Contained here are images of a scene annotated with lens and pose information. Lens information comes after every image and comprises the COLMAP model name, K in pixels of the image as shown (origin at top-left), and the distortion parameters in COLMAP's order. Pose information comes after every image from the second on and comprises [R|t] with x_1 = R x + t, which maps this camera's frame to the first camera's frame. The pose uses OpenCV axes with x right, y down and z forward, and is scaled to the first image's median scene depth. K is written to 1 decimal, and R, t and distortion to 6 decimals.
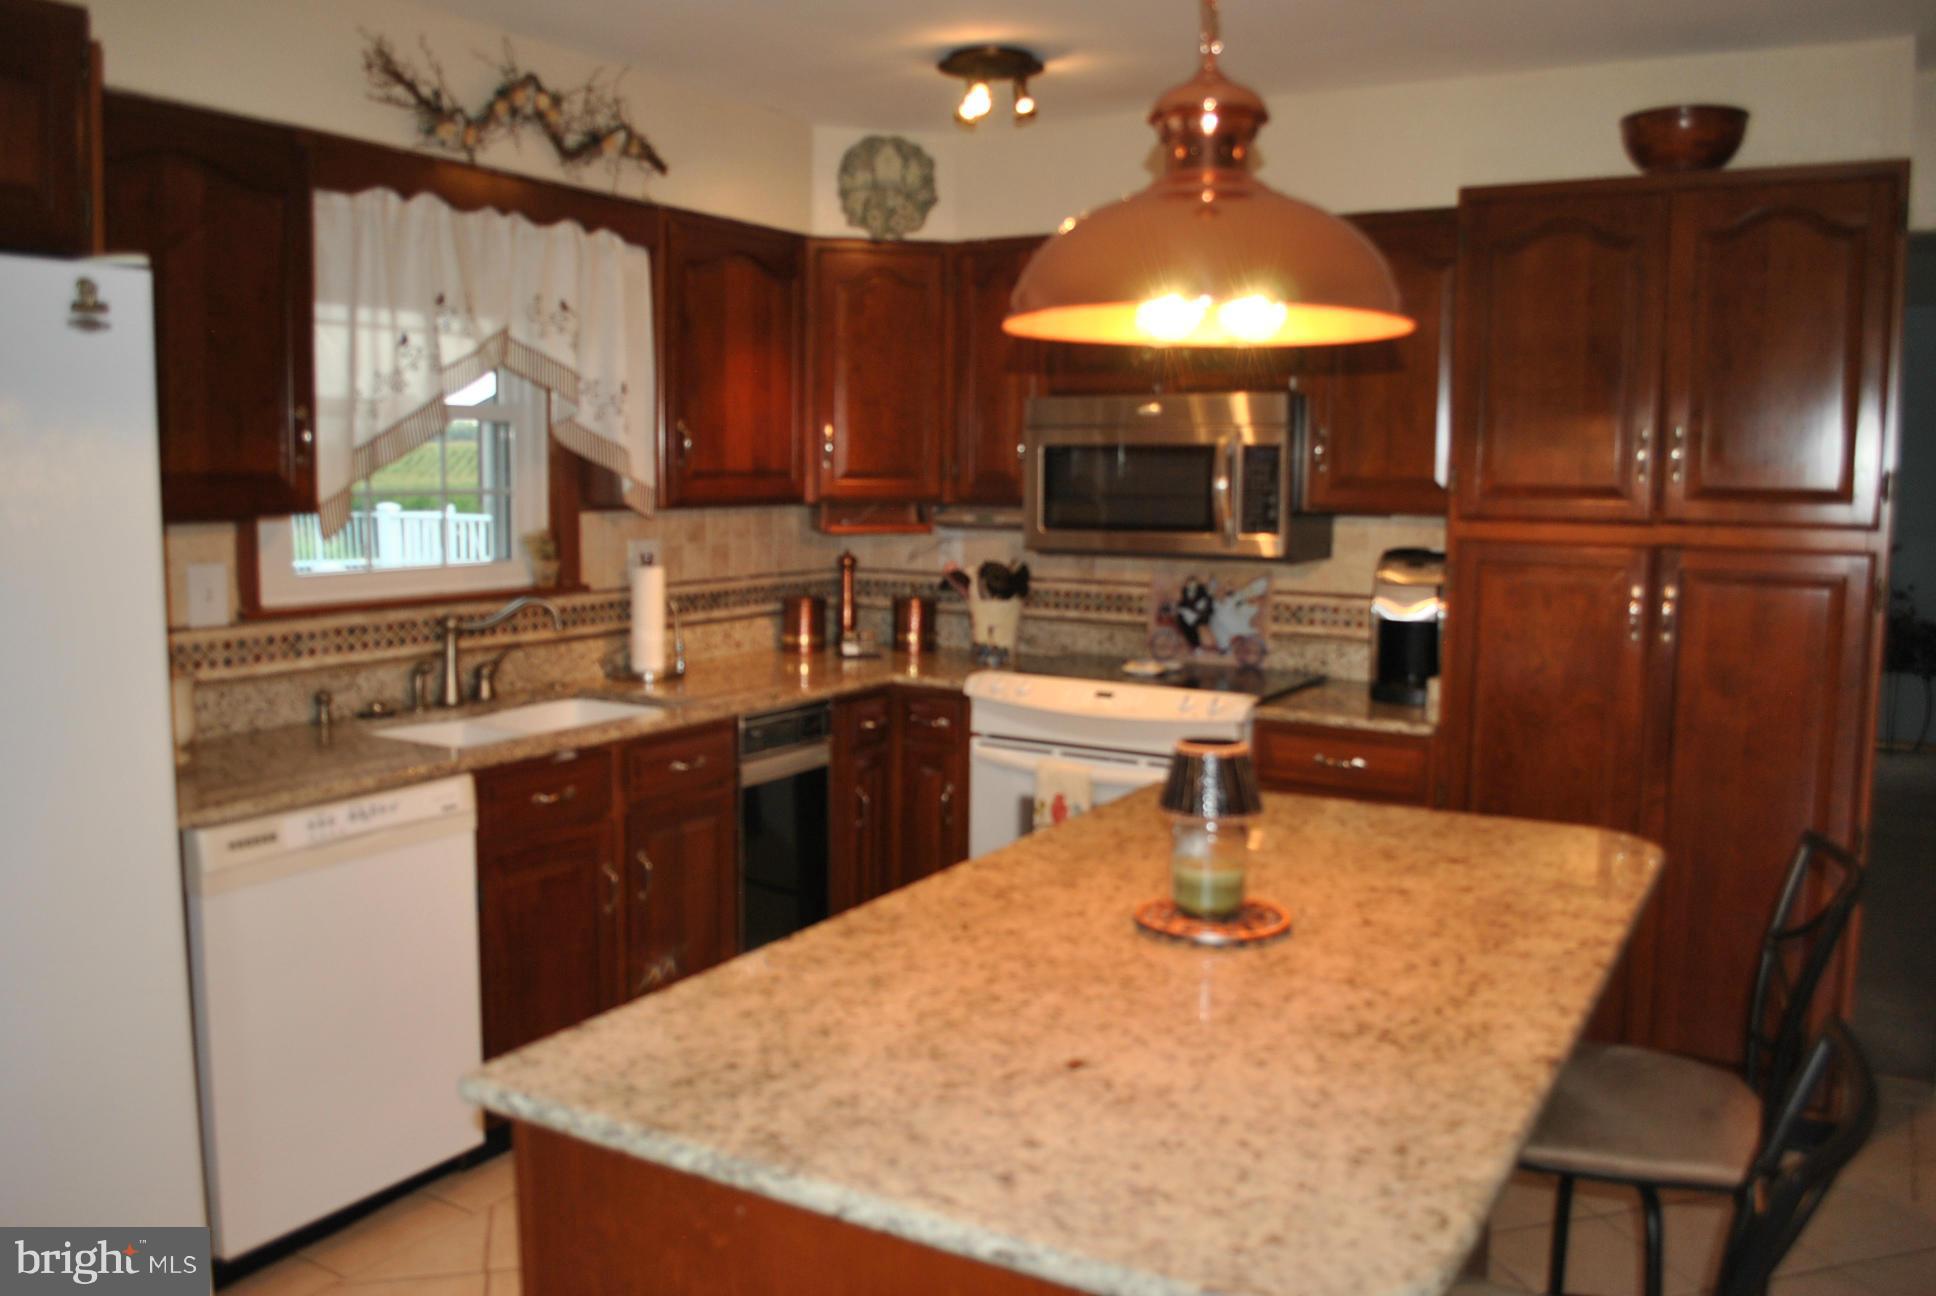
lens RADIAL K [[1541.0, 0, 972.7], [0, 1541.0, 633.7], [0, 0, 1]] dist [-0.080371, 0.003093]
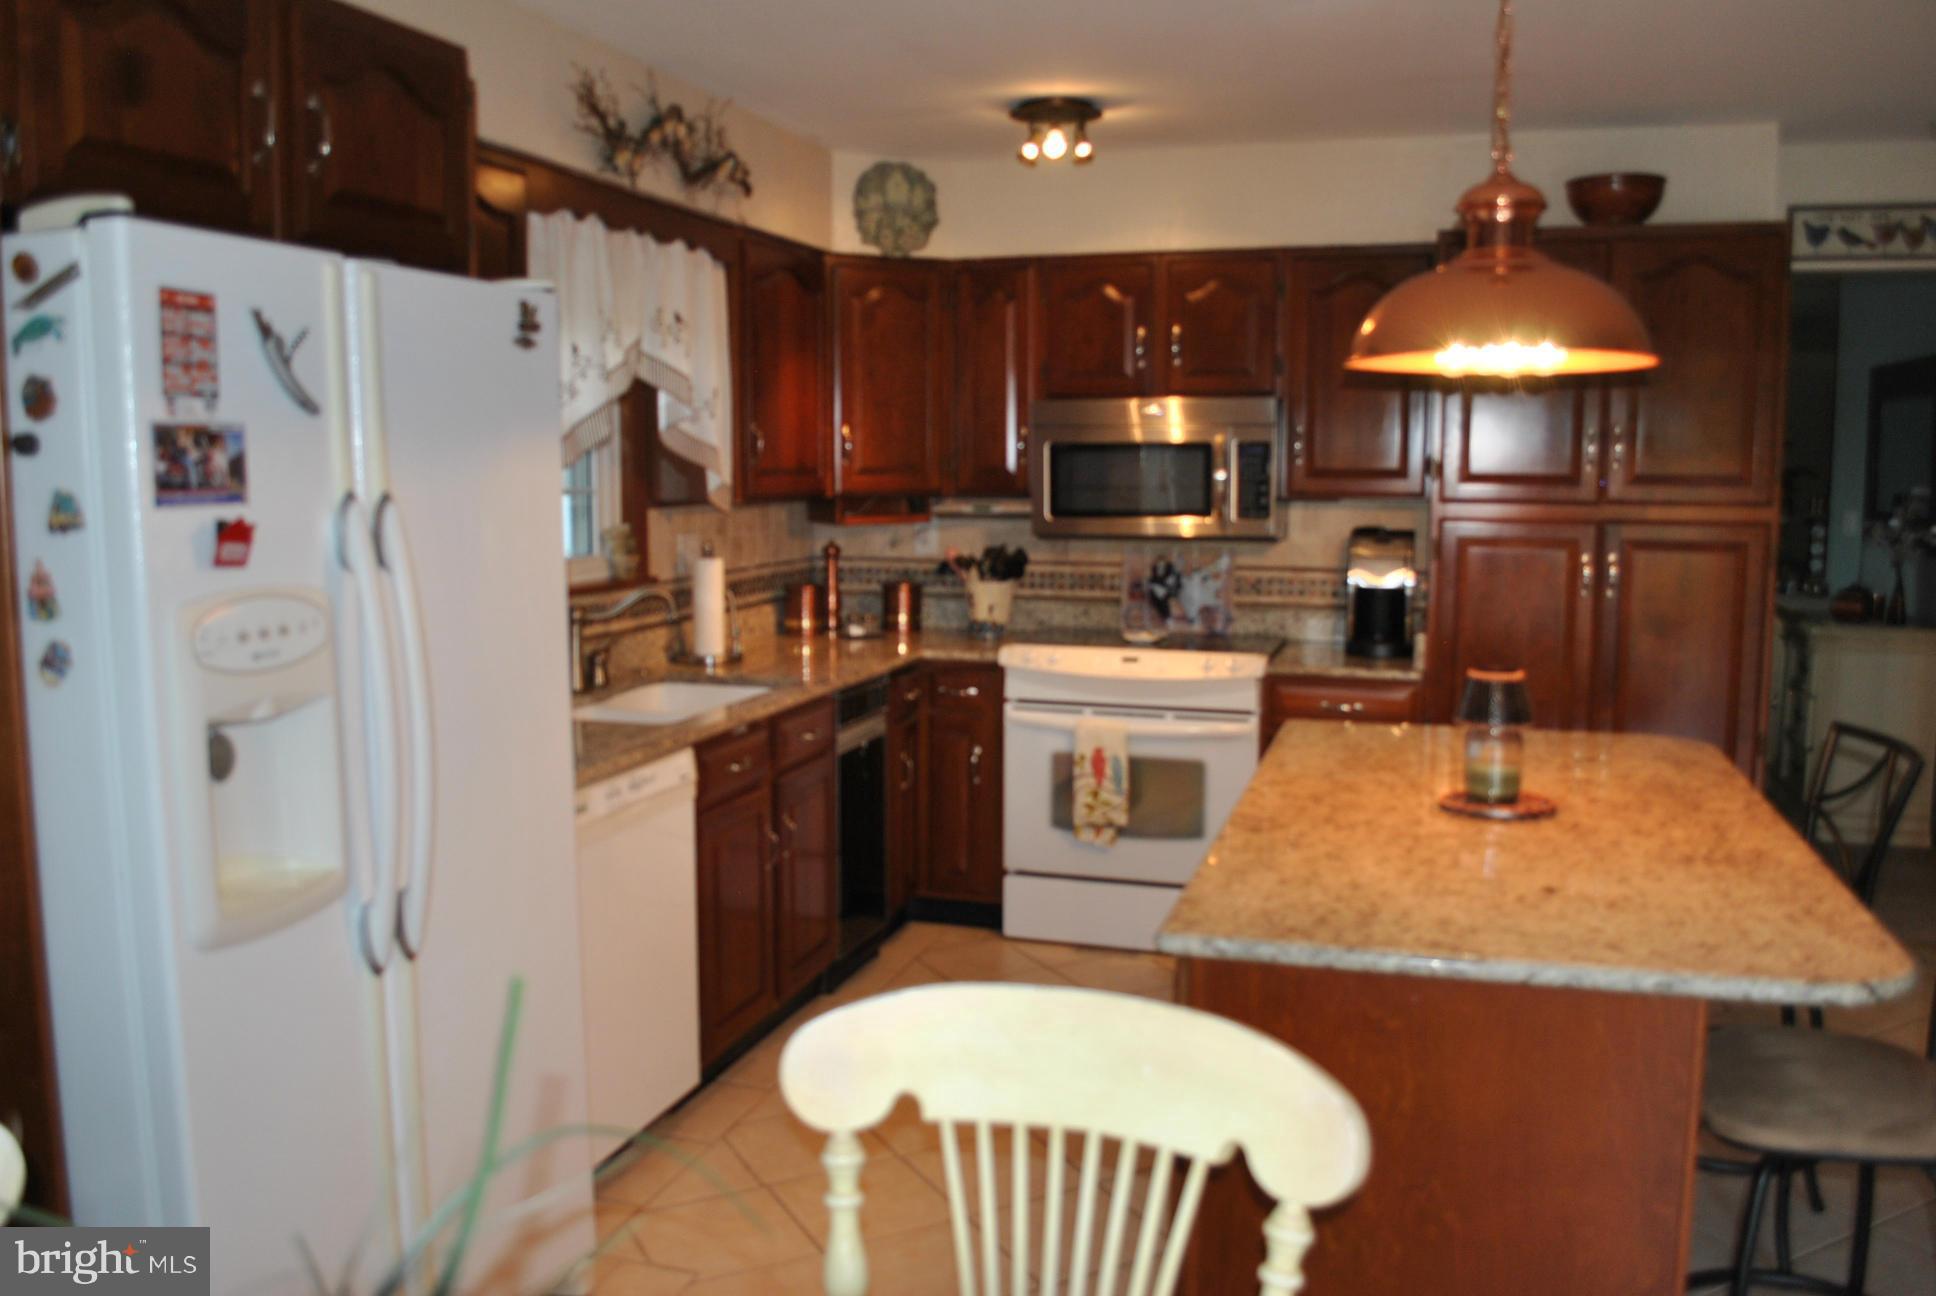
lens RADIAL K [[1541.0, 0, 972.7], [0, 1541.0, 633.7], [0, 0, 1]] dist [-0.080371, 0.003093]
pose [[0.973897, -0.034780, 0.224311, -0.289406], [0.033151, 0.999390, 0.011025, 0.003607], [-0.224557, -0.003301, 0.974455, -0.097268]]
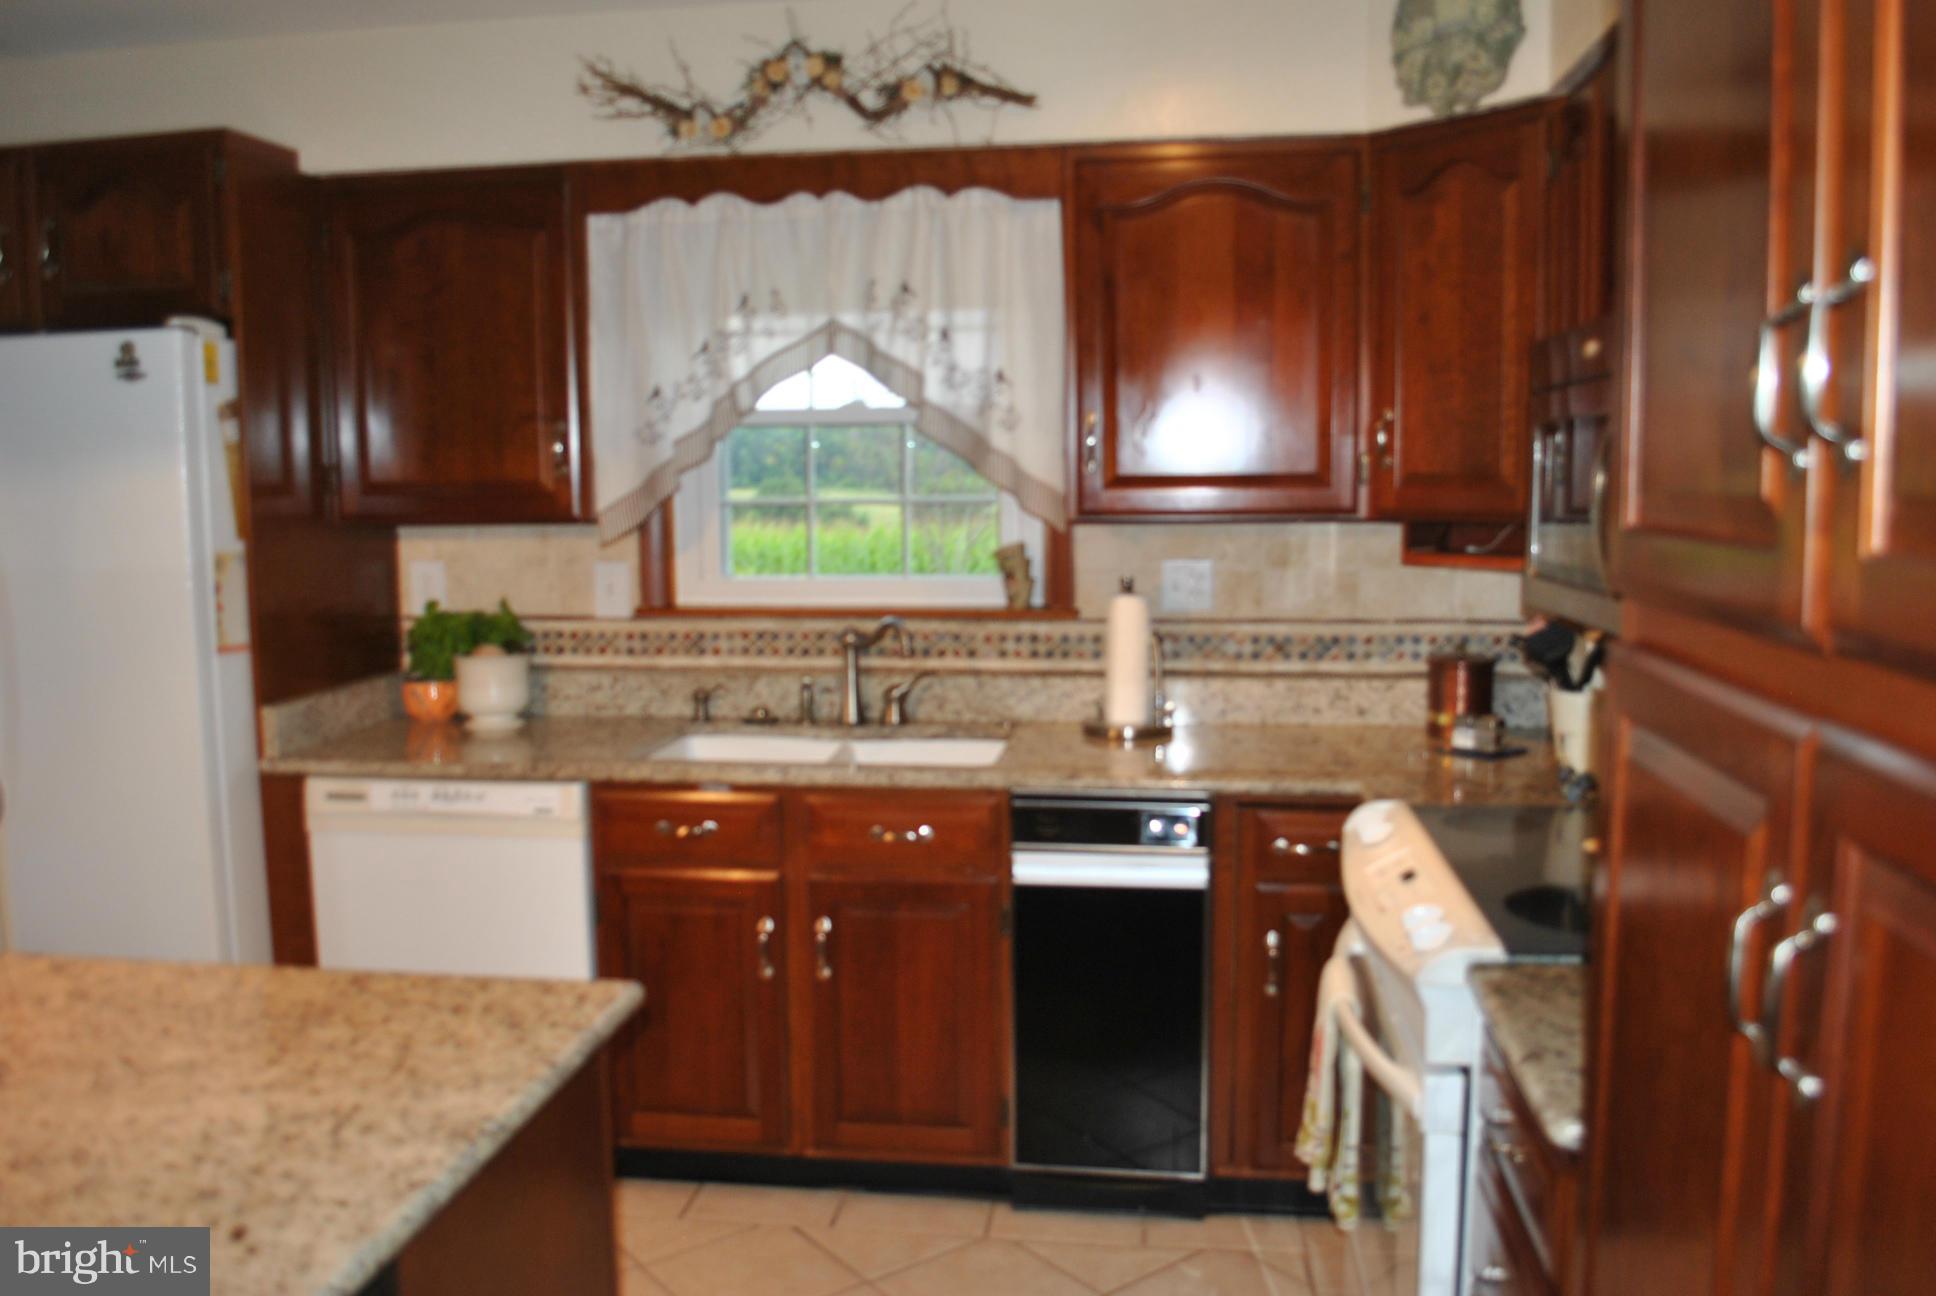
lens RADIAL K [[1541.0, 0, 972.7], [0, 1541.0, 633.7], [0, 0, 1]] dist [-0.080371, 0.003093]
pose [[0.391575, 0.084214, -0.916285, 0.522123], [-0.086735, 0.994747, 0.054359, -0.063266], [0.916049, 0.058189, 0.396822, 0.640912]]
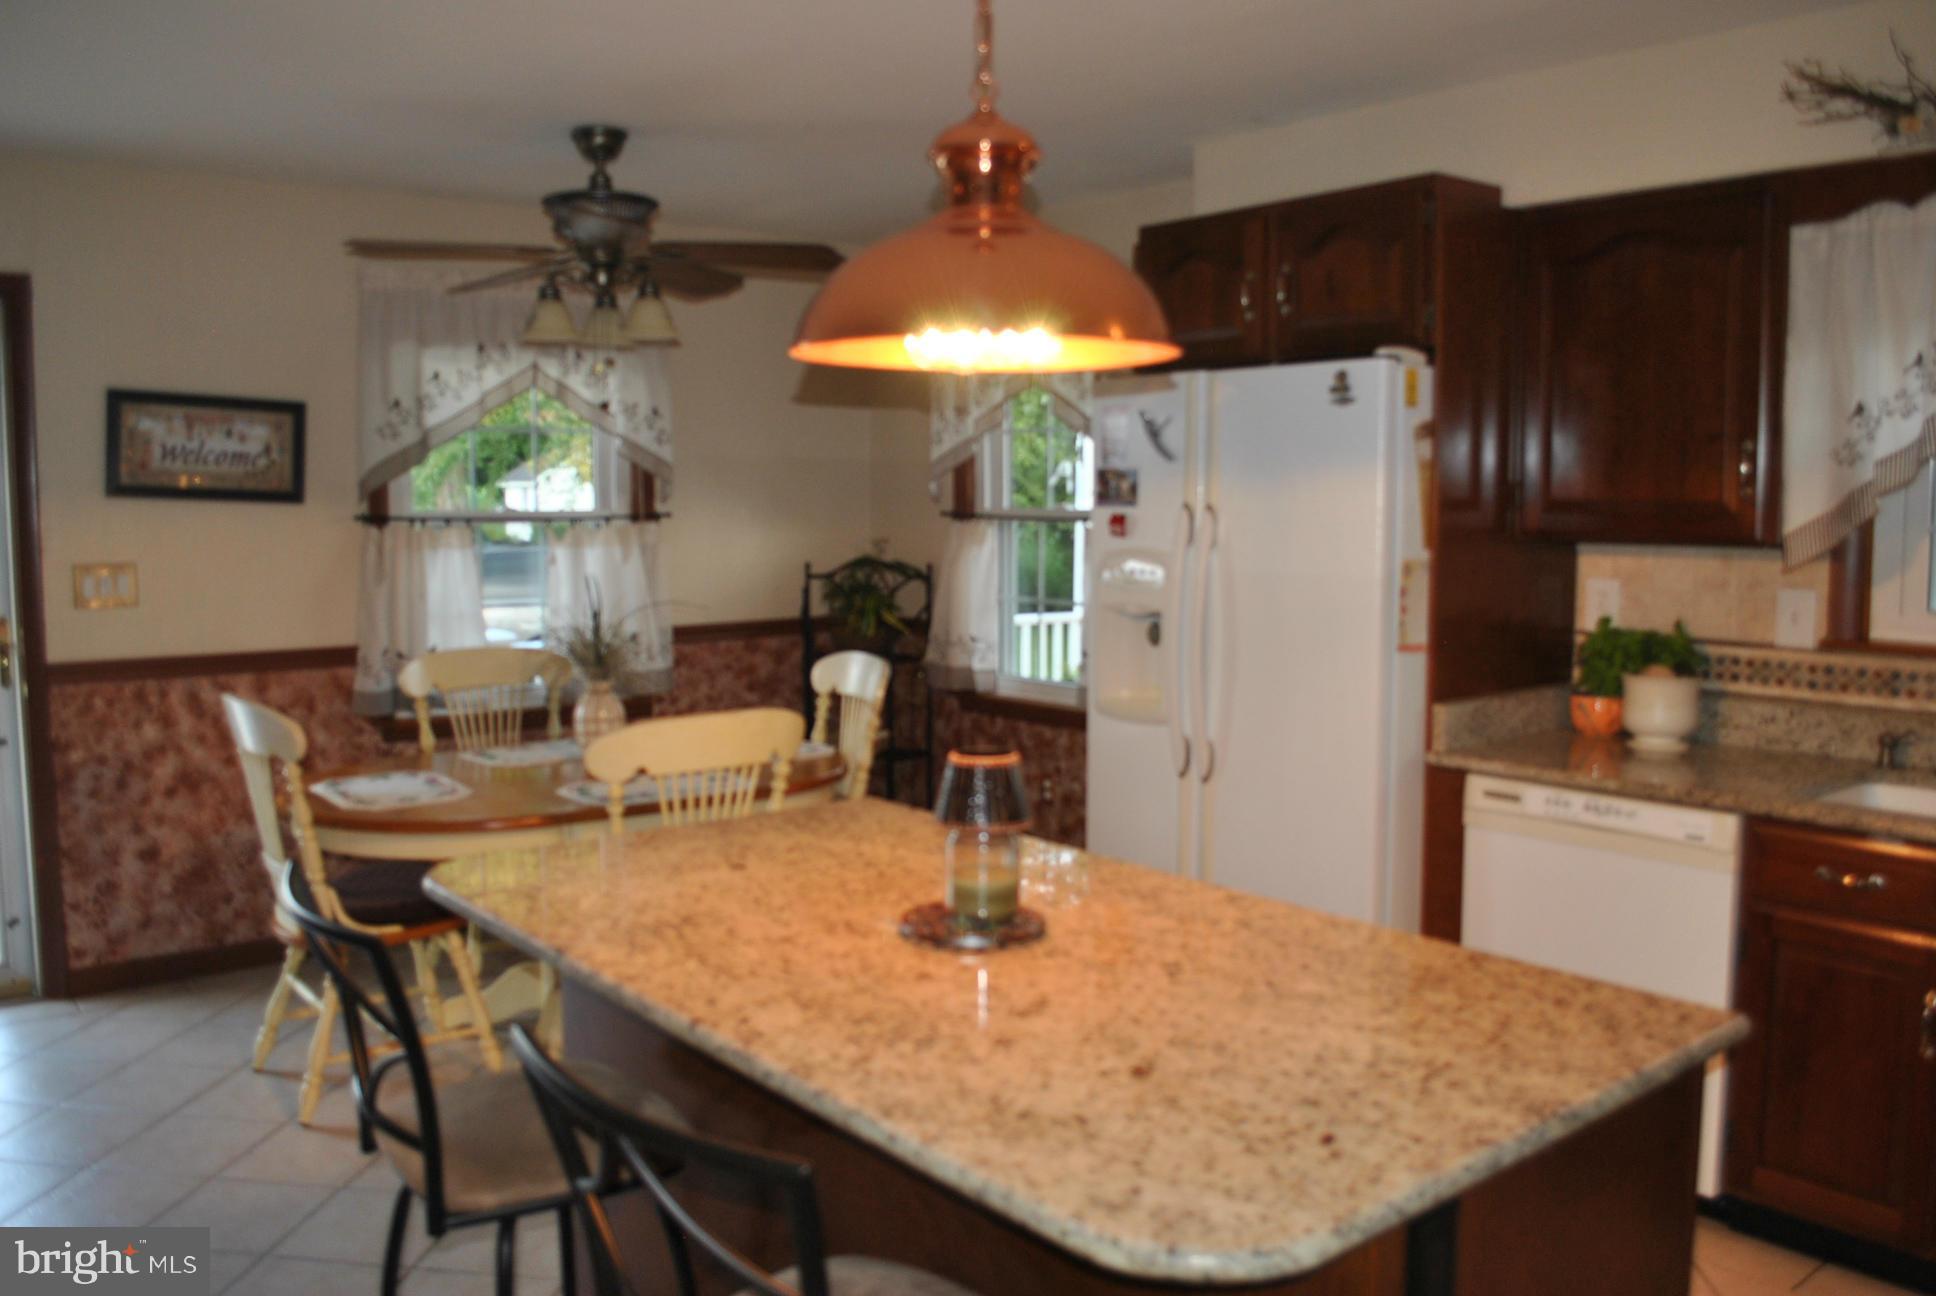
lens RADIAL K [[1541.0, 0, 972.7], [0, 1541.0, 633.7], [0, 0, 1]] dist [-0.080371, 0.003093]
pose [[-0.347440, 0.075414, -0.934665, 0.553046], [-0.103654, 0.987563, 0.118213, -0.064469], [0.931956, 0.137954, -0.335302, 0.657921]]
